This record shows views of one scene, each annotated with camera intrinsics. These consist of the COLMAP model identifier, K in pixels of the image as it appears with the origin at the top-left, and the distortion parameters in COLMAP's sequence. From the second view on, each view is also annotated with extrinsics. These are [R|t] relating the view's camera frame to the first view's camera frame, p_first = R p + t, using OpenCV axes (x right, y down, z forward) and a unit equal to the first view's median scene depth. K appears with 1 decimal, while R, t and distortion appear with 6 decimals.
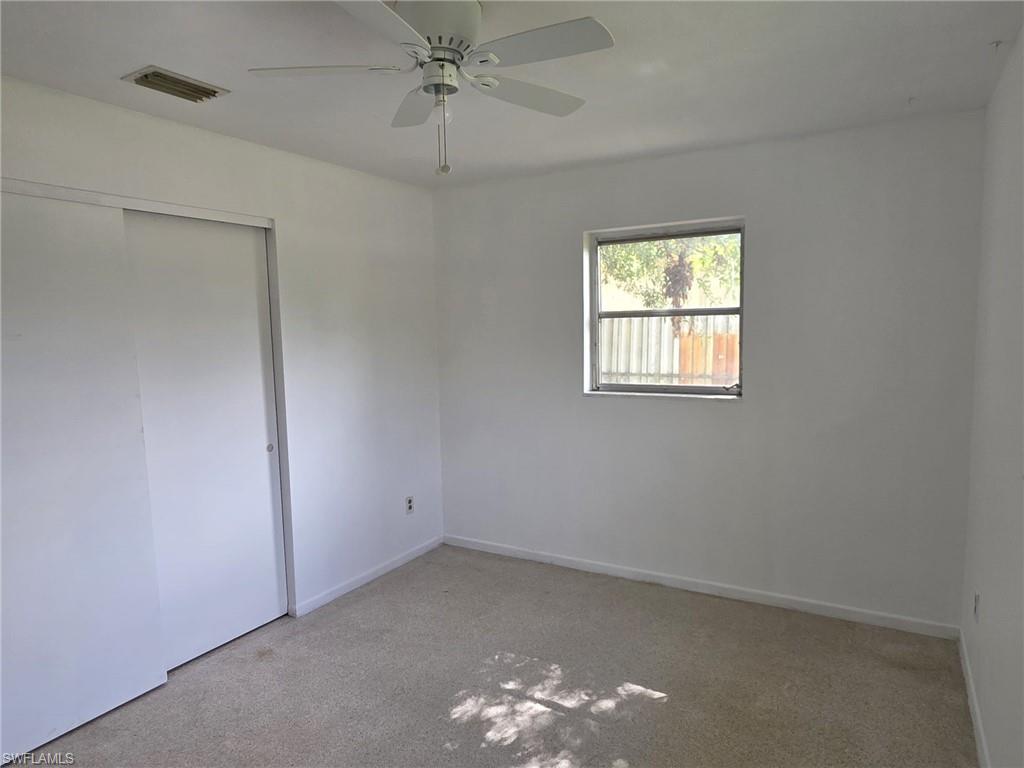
lens RADIAL K [[650.3, 0, 510.8], [0, 650.3, 386.8], [0, 0, 1]] dist [0.016693, -0.002714]
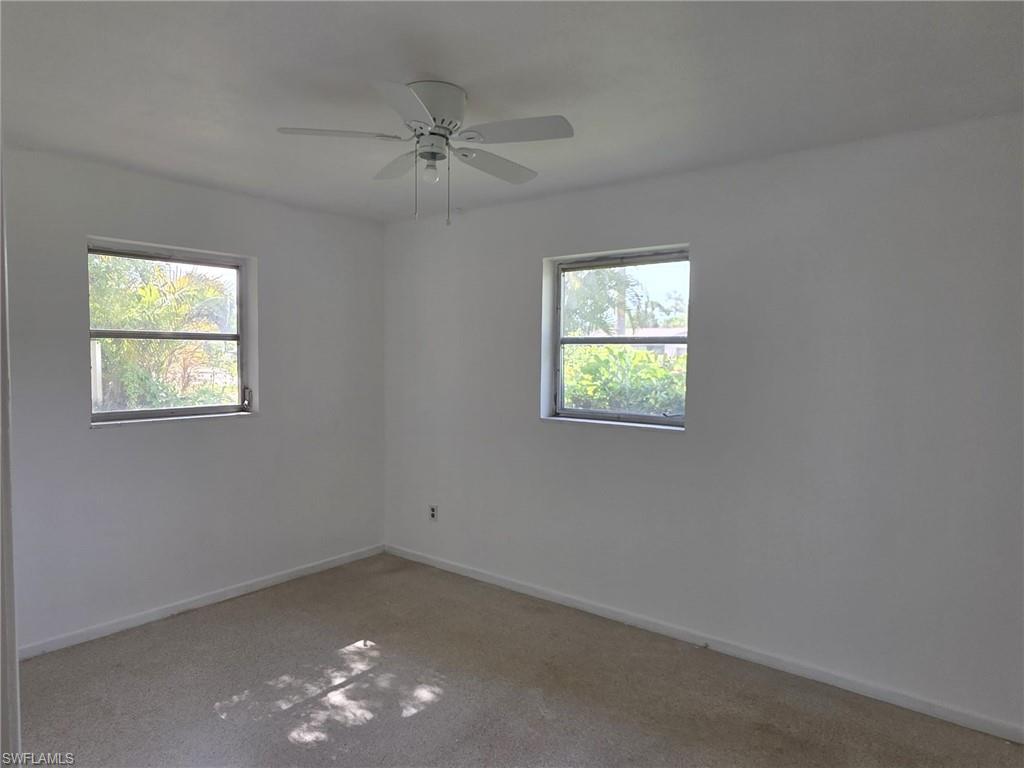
lens RADIAL K [[650.3, 0, 510.8], [0, 650.3, 386.8], [0, 0, 1]] dist [0.016693, -0.002714]
pose [[0.159756, -0.032022, 0.986637, -0.713088], [0.082653, 0.996398, 0.018956, -0.012977], [-0.983690, 0.078520, 0.161827, 0.362816]]
